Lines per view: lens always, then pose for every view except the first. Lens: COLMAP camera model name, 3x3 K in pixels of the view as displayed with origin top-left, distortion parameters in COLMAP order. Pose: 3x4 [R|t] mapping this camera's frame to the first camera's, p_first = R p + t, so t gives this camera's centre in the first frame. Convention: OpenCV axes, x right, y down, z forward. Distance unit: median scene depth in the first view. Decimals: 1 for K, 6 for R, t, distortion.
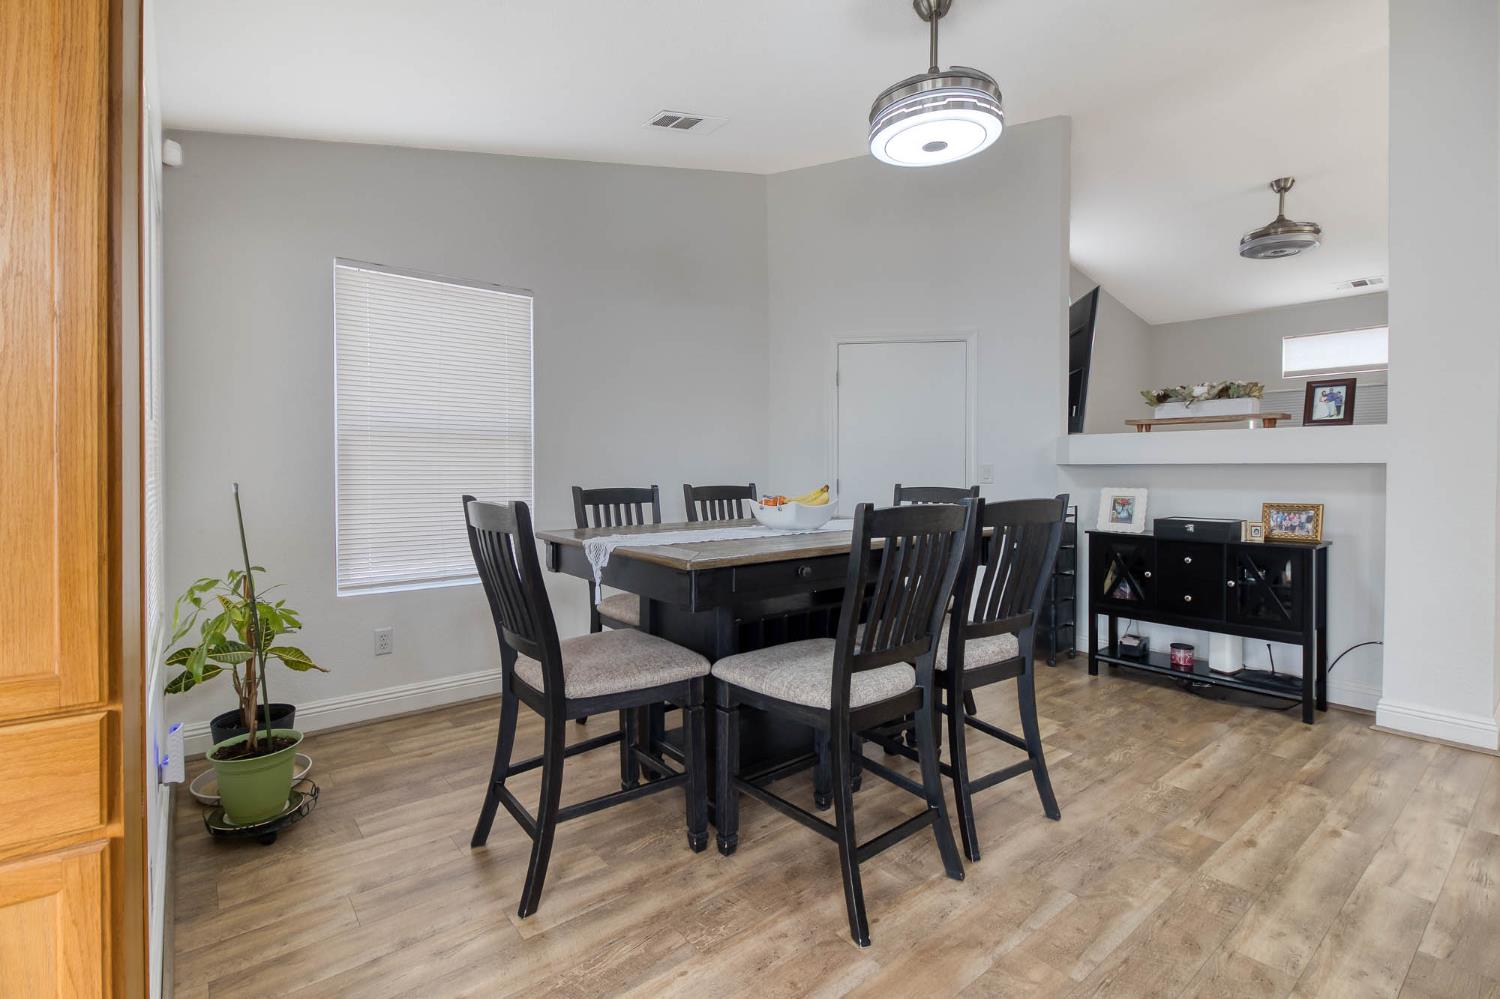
lens RADIAL K [[700.8, 0, 741.2], [0, 700.8, 480.9], [0, 0, 1]] dist [-0.002532, -0.000659]
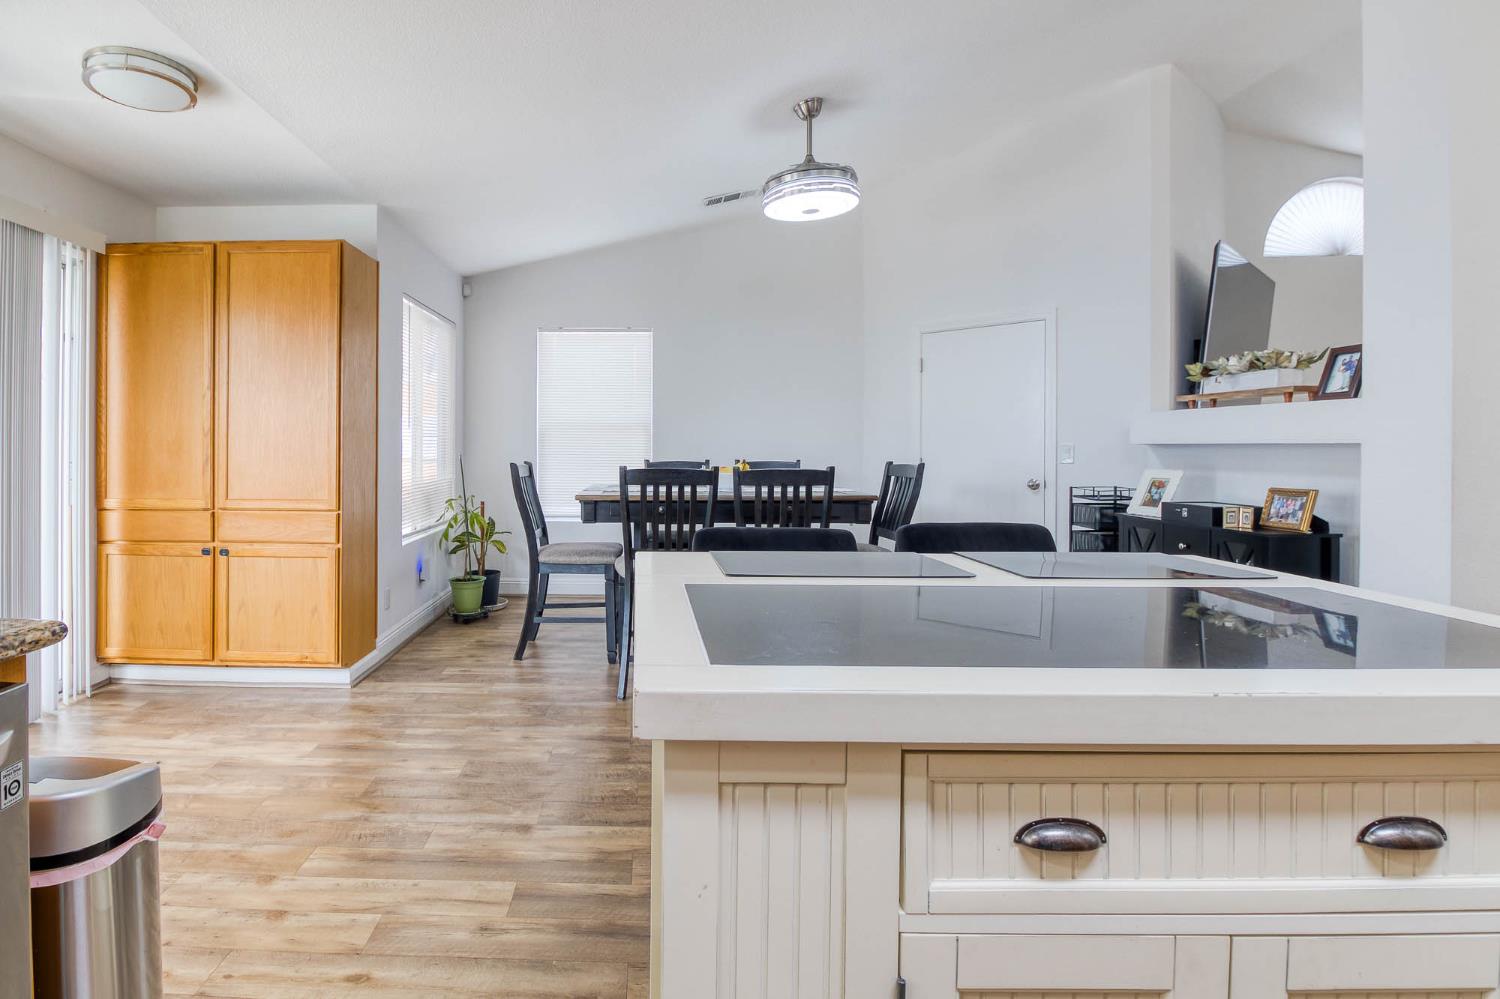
lens RADIAL K [[1023.8, 0, 746.6], [0, 1023.8, 459.6], [0, 0, 1]] dist [0.001937, 0.000274]
pose [[0.749942, 0.010061, -0.661427, 1.140514], [-0.013438, 0.999910, -0.000026, 0.004993], [0.661367, 0.008908, 0.750009, -0.434672]]
